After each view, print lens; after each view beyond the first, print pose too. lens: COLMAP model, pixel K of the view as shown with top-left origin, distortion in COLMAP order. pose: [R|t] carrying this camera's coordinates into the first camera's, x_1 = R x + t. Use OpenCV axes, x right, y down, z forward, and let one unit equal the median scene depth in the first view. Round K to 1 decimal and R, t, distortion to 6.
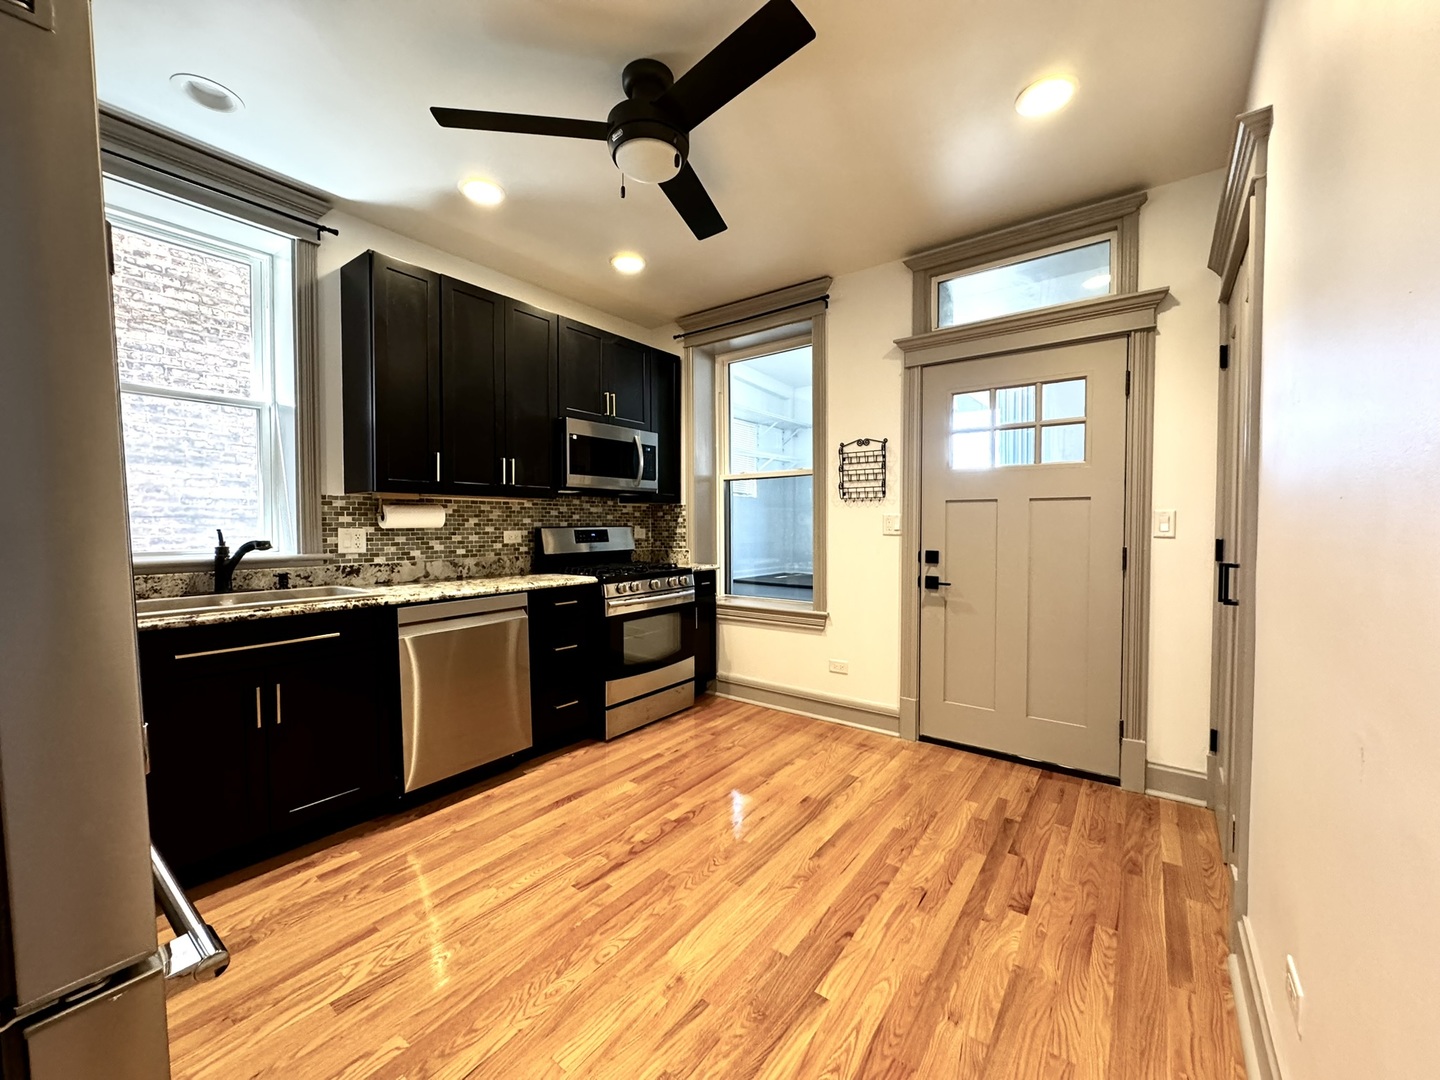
lens RADIAL K [[578.3, 0, 724.8], [0, 578.3, 541.9], [0, 0, 1]] dist [-0.009325, -0.000137]
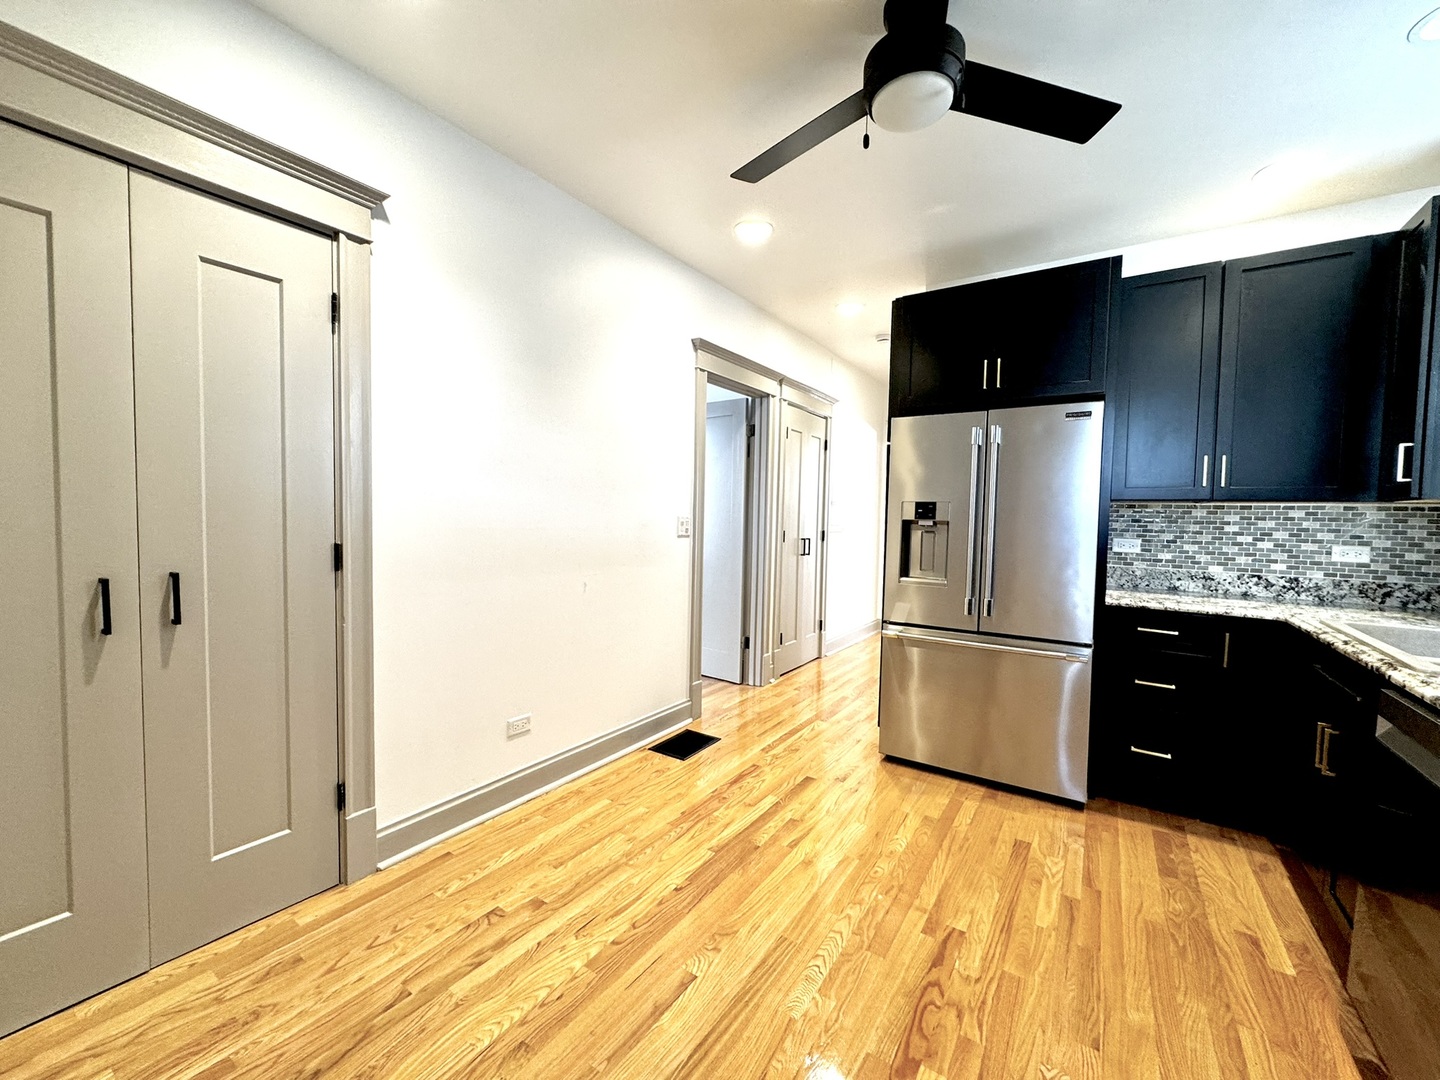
lens RADIAL K [[578.3, 0, 719.1], [0, 578.3, 539.3], [0, 0, 1]] dist [-0.009325, -0.000137]
pose [[-0.998870, -0.016113, -0.044707, 0.167162], [-0.019524, 0.996845, 0.076939, -0.080383], [0.043326, 0.077725, -0.996033, 1.774300]]
